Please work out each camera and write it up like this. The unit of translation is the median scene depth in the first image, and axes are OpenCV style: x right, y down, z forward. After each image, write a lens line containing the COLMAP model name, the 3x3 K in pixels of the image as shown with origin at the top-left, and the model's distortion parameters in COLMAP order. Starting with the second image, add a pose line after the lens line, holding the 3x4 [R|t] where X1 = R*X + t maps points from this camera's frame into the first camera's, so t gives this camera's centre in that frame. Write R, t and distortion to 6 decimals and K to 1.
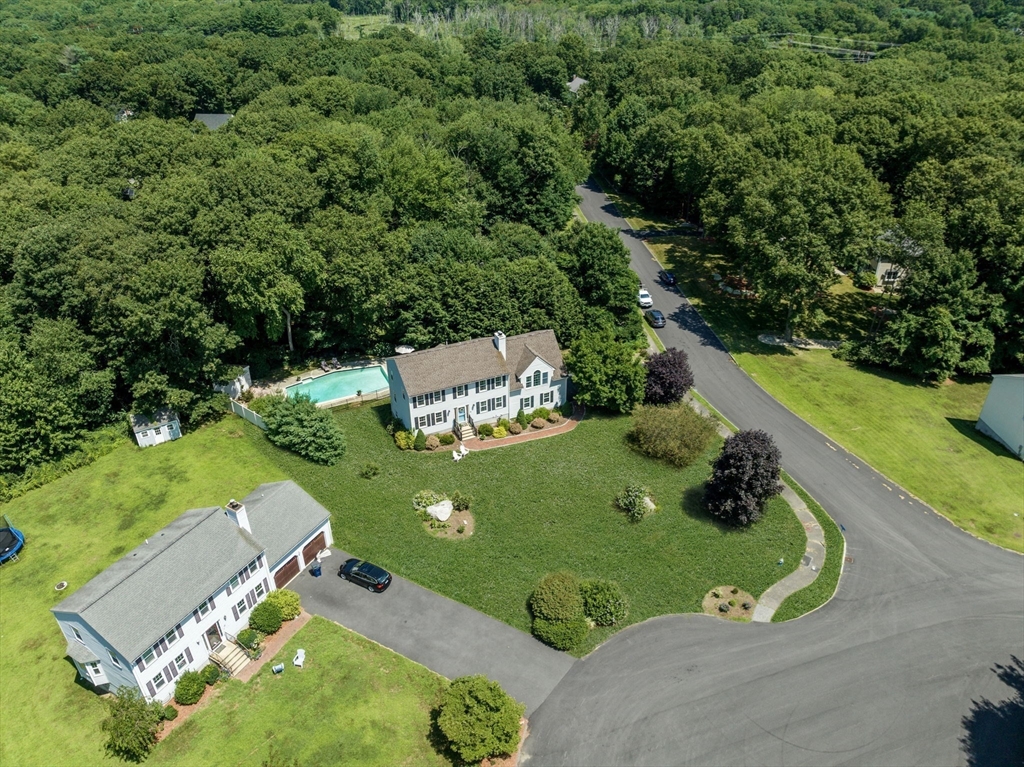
lens RADIAL K [[723.7, 0, 512.1], [0, 723.7, 384.0], [0, 0, 1]] dist [-0.044275, 0.002133]
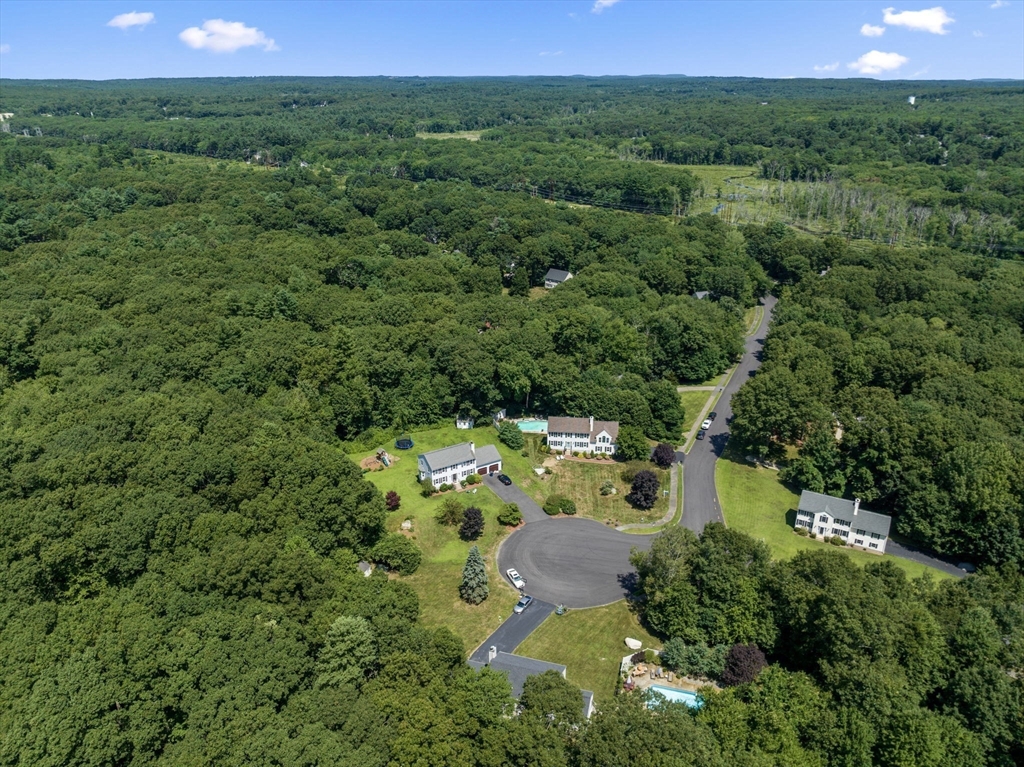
lens RADIAL K [[723.7, 0, 509.6], [0, 723.7, 383.5], [0, 0, 1]] dist [-0.044275, 0.002133]
pose [[0.858774, 0.203976, -0.470000, 0.869647], [-0.264957, 0.961954, -0.066645, 0.057210], [0.438525, 0.181763, 0.880147, -1.298603]]
